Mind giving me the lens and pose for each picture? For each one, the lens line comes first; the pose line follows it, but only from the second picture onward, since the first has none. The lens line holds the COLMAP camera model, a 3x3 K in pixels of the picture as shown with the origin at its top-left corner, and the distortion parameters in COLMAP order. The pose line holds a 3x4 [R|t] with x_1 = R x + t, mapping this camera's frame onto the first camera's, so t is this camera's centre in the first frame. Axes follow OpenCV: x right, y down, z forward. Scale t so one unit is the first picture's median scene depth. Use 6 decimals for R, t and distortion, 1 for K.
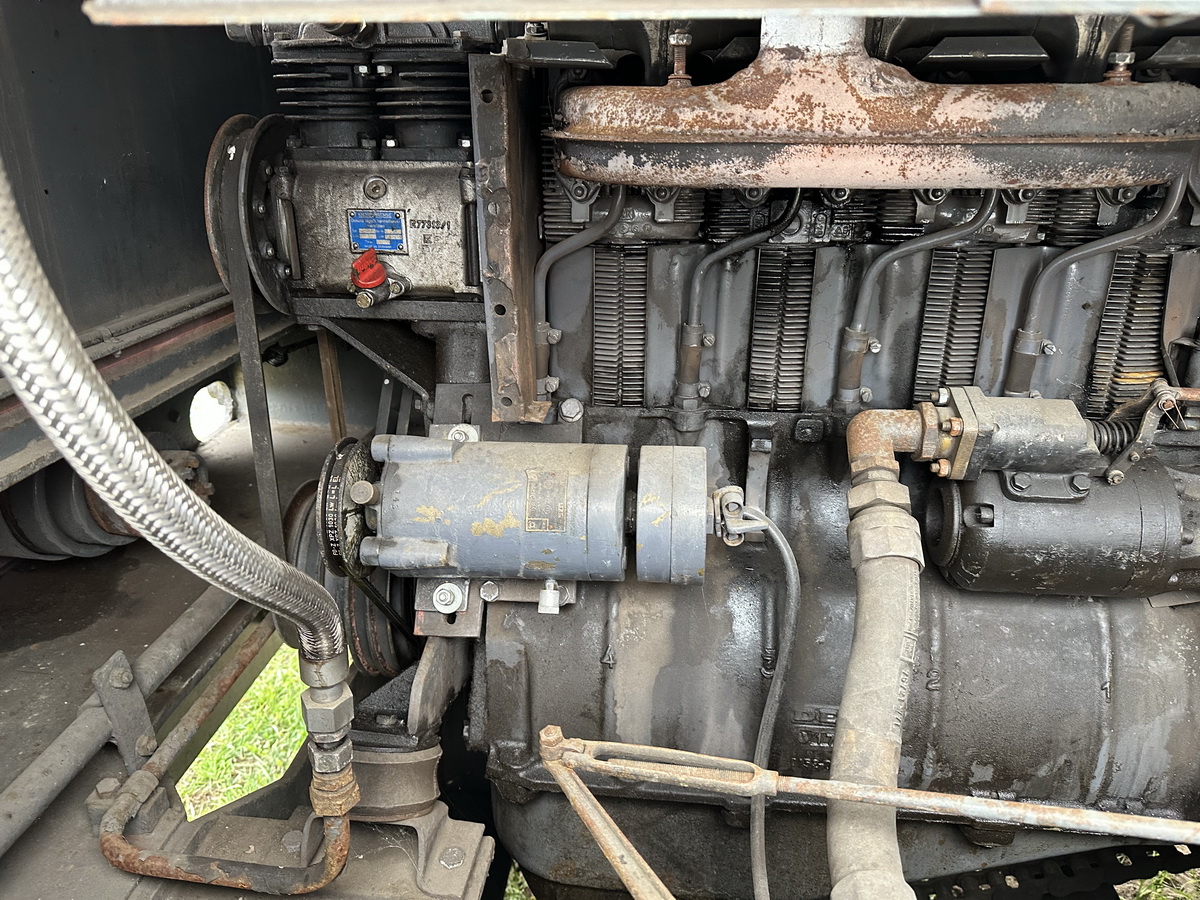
lens RADIAL K [[847.1, 0, 598.7], [0, 847.1, 453.7], [0, 0, 1]] dist [0.025711, -0.046898]
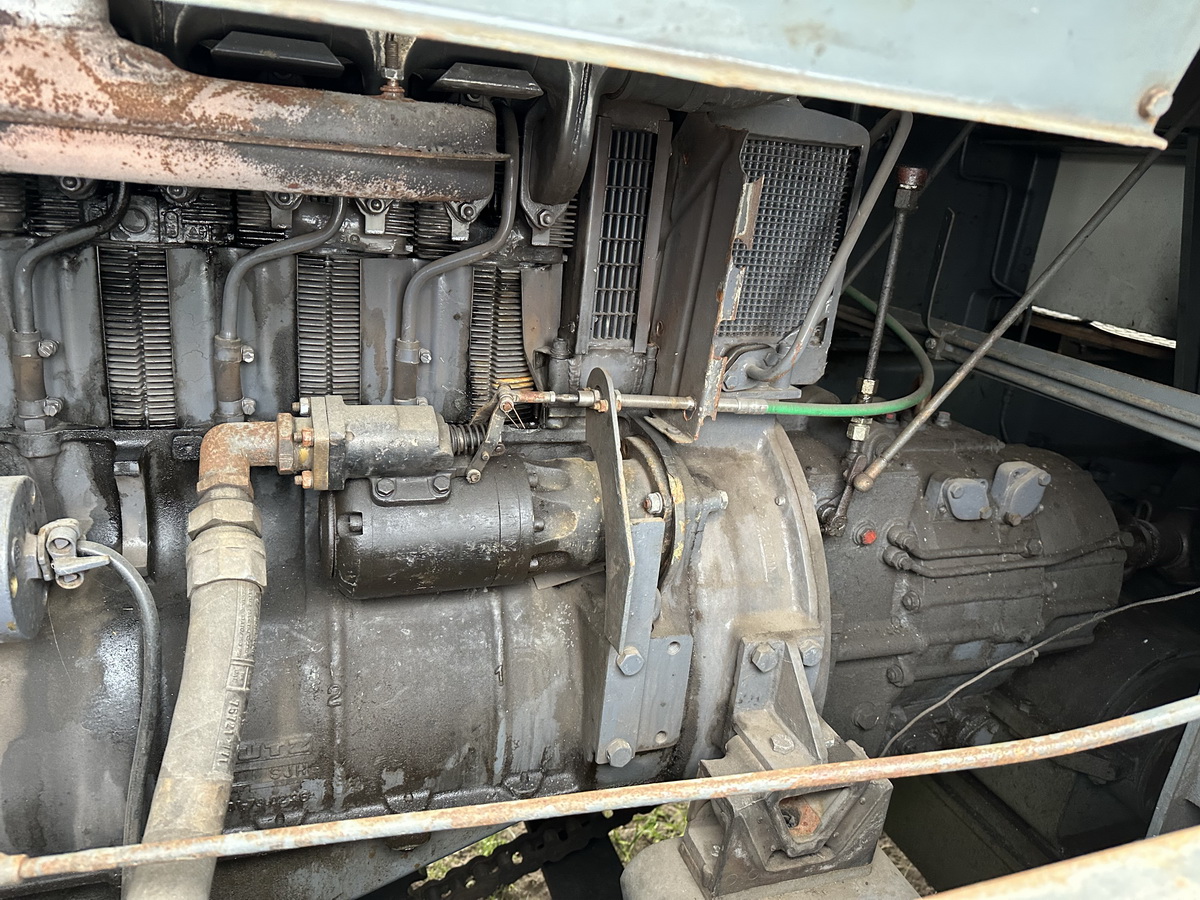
lens RADIAL K [[847.1, 0, 598.7], [0, 847.1, 453.7], [0, 0, 1]] dist [0.025711, -0.046898]
pose [[0.889926, -0.061254, 0.451973, 0.257258], [0.067233, 0.997733, 0.002838, 0.006592], [-0.451123, 0.027862, 0.892027, -0.018907]]
